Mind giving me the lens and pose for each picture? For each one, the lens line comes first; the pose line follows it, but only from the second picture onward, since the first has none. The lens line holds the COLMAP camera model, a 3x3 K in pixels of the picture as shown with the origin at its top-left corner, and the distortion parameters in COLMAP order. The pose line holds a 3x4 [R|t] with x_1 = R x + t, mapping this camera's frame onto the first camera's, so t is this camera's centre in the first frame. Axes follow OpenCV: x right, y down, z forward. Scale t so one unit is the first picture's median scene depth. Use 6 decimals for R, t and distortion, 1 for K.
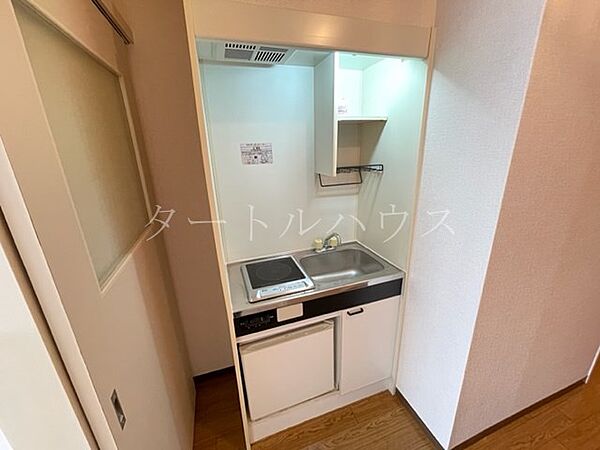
lens RADIAL K [[243.4, 0, 300.0], [0, 243.4, 223.1], [0, 0, 1]] dist [-0.002690, 0.000256]
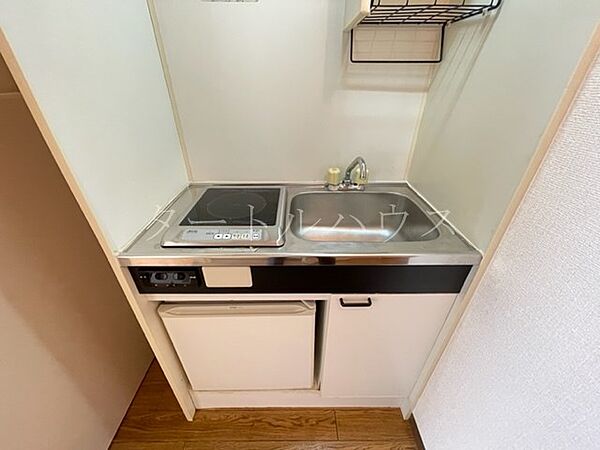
lens RADIAL K [[243.4, 0, 298.7], [0, 243.4, 224.3], [0, 0, 1]] dist [-0.002690, 0.000256]
pose [[0.945474, 0.194089, -0.261550, 0.190505], [-0.126776, 0.959023, 0.253384, 0.064952], [0.300011, -0.206410, 0.931337, 0.430441]]
